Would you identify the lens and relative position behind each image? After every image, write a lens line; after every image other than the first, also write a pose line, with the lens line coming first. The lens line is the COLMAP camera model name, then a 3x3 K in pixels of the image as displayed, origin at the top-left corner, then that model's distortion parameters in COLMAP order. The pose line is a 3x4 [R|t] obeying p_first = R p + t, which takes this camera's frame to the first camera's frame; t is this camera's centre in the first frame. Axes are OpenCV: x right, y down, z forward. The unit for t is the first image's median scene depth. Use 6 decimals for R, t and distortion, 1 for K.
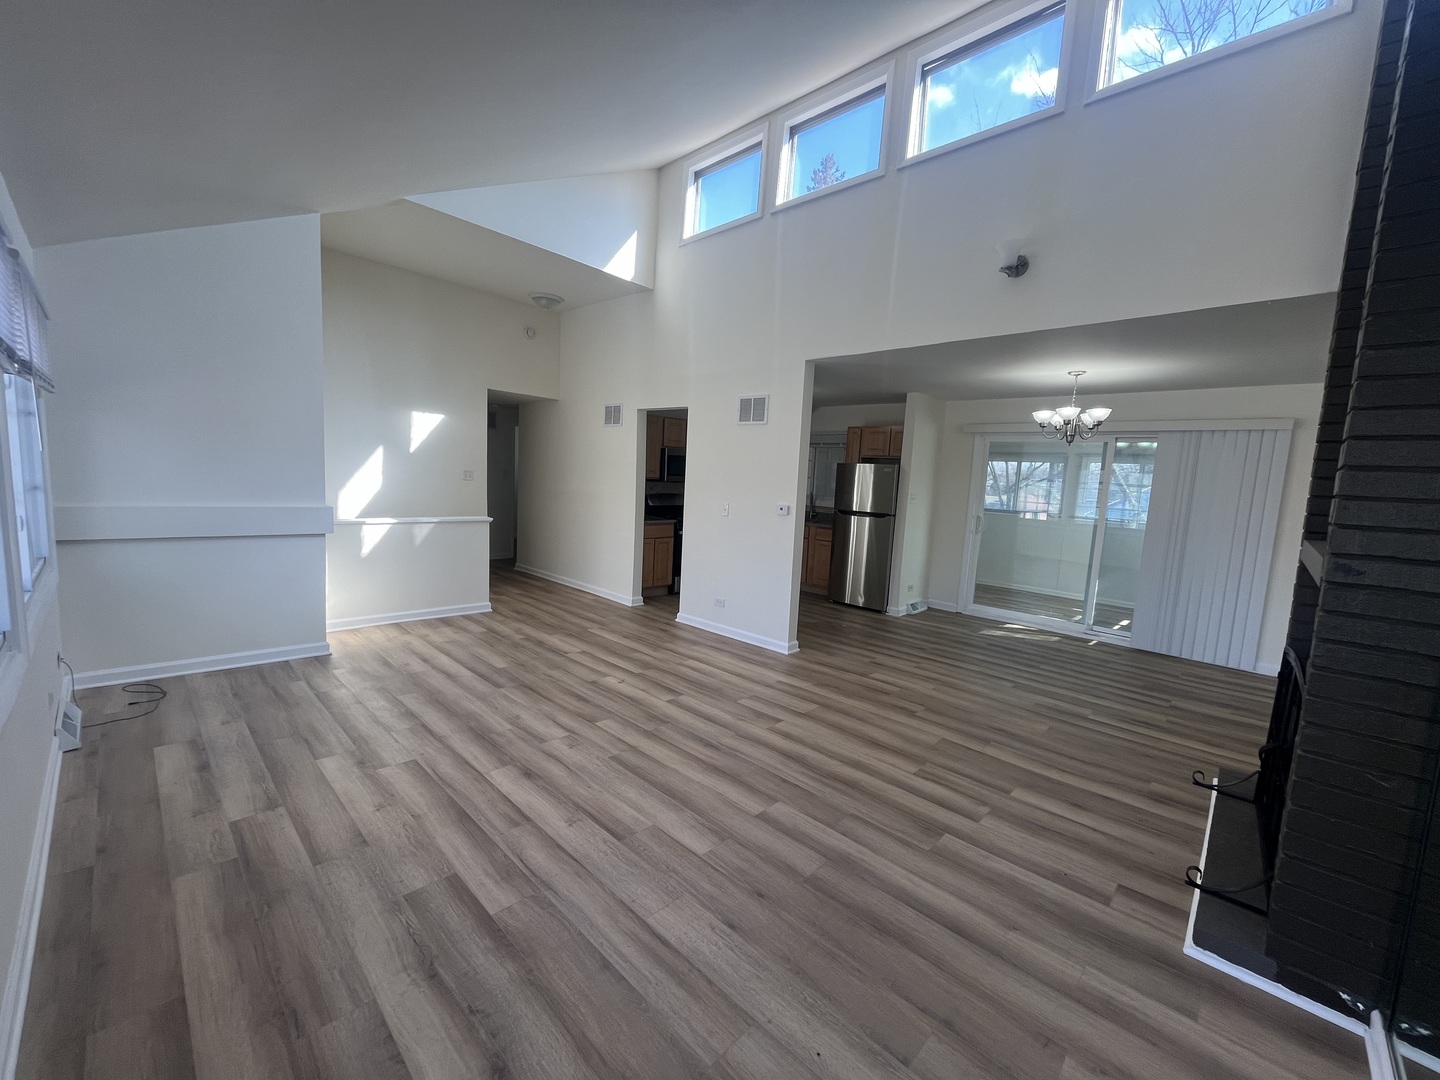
lens RADIAL K [[576.3, 0, 721.7], [0, 576.3, 540.7], [0, 0, 1]] dist [-0.003523, -0.000016]
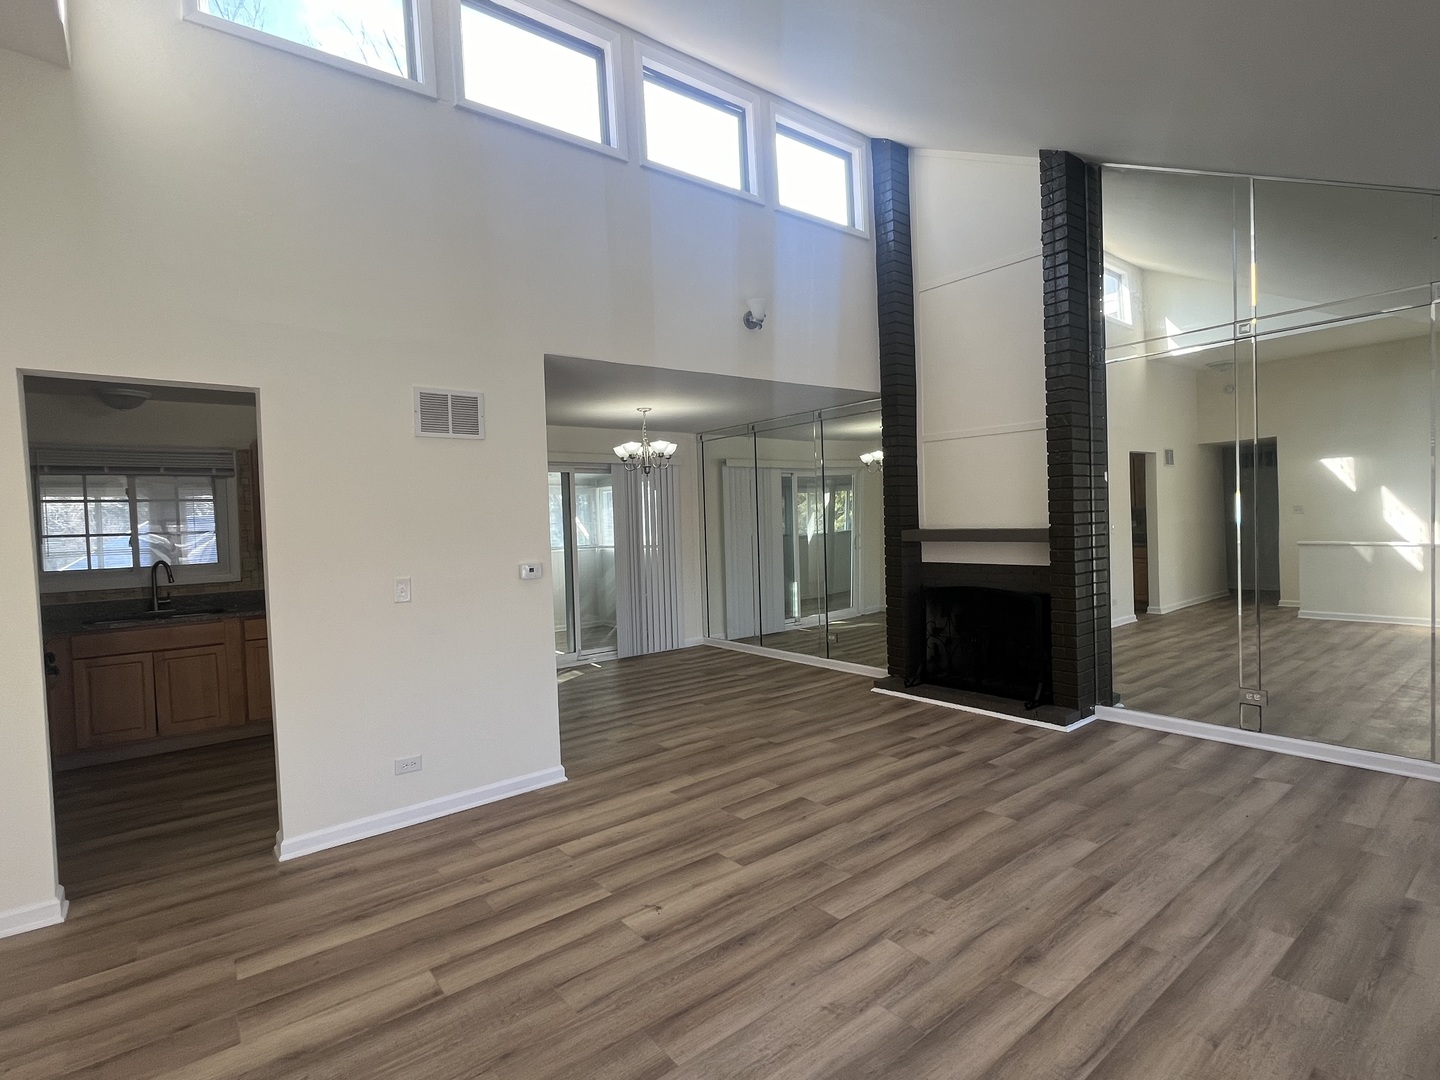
lens RADIAL K [[709.1, 0, 720.9], [0, 709.1, 543.2], [0, 0, 1]] dist [-0.003662, 0.001102]
pose [[0.138905, -0.090156, 0.986193, -0.892497], [0.154664, 0.985602, 0.068318, -0.144567], [-0.978154, 0.143039, 0.150849, 0.890153]]
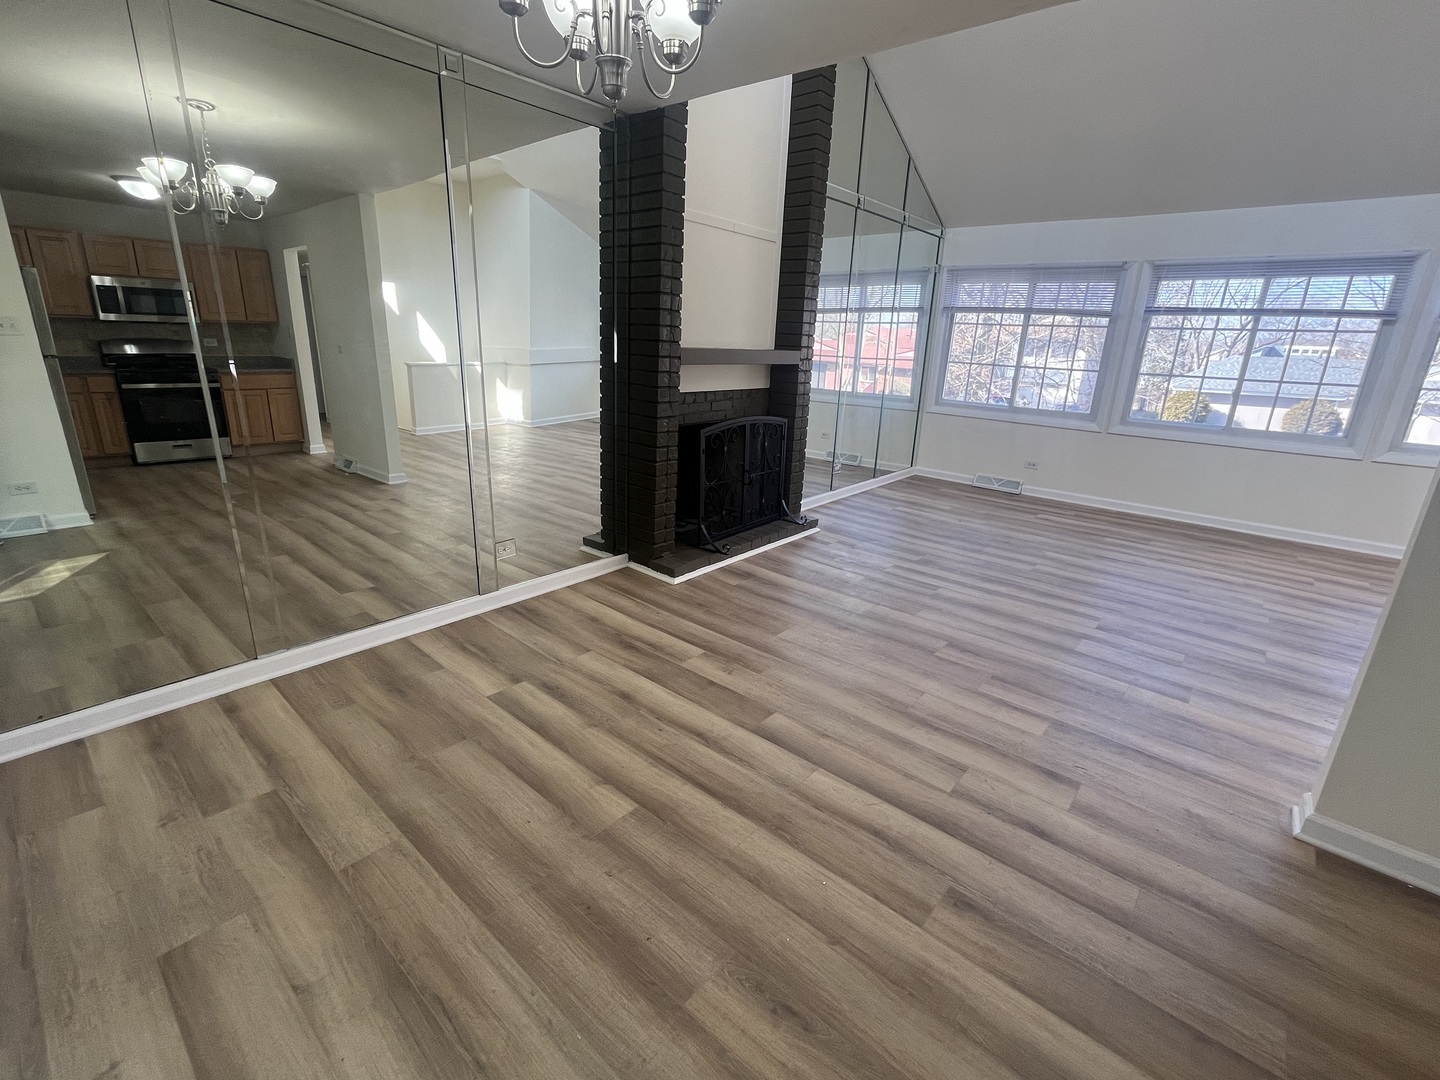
lens RADIAL K [[642.8, 0, 715.5], [0, 642.8, 532.5], [0, 0, 1]] dist [0.001013, 0.000495]
pose [[-0.995049, -0.071566, -0.068967, 0.736069], [-0.093187, 0.913076, 0.397000, -0.145288], [0.034560, 0.401461, -0.915224, 1.771492]]
